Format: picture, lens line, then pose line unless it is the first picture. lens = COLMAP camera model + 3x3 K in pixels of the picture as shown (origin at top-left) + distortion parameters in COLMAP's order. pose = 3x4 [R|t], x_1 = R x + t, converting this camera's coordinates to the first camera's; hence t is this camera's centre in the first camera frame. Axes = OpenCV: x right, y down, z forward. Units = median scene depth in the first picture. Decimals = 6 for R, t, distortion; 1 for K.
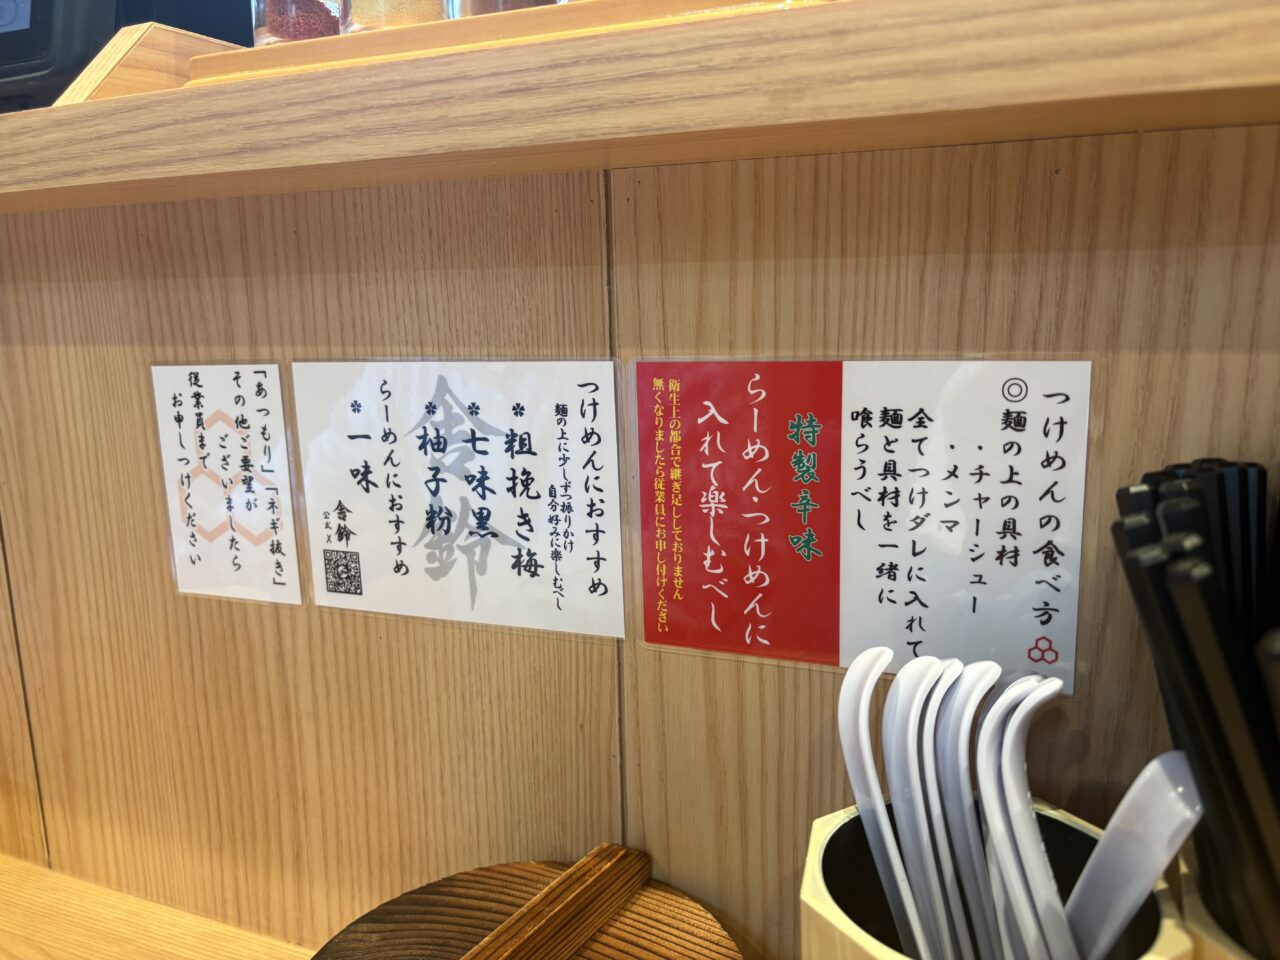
lens RADIAL K [[961.6, 0, 646.7], [0, 961.6, 477.6], [0, 0, 1]] dist [-0.002238, -0.014463]
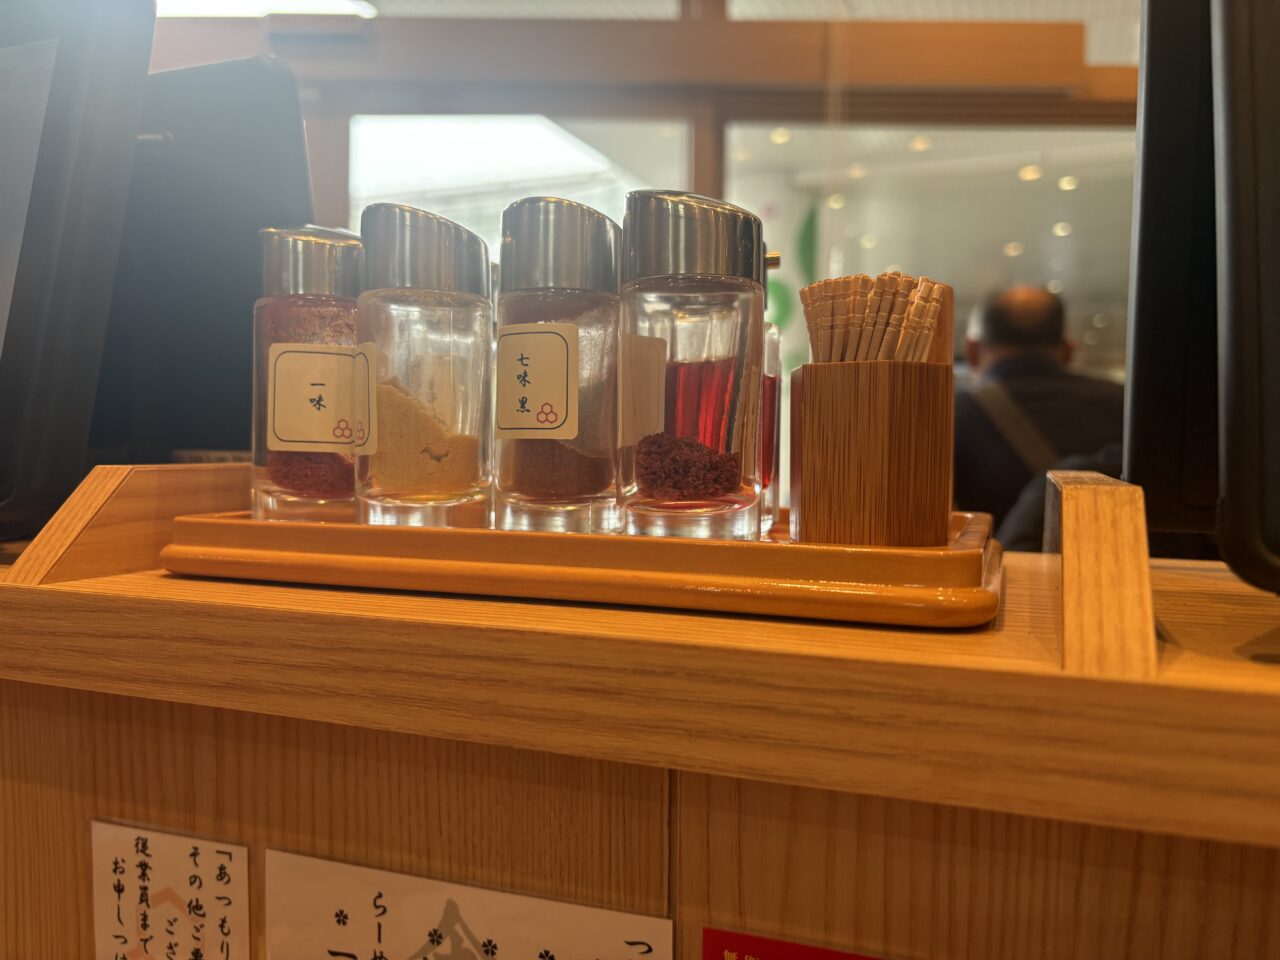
lens RADIAL K [[961.6, 0, 633.1], [0, 961.6, 474.1], [0, 0, 1]] dist [-0.002238, -0.014463]
pose [[0.999094, 0.027062, 0.032836, -0.104454], [-0.021456, 0.986810, -0.160457, -0.360920], [-0.036745, 0.159607, 0.986497, 0.147665]]
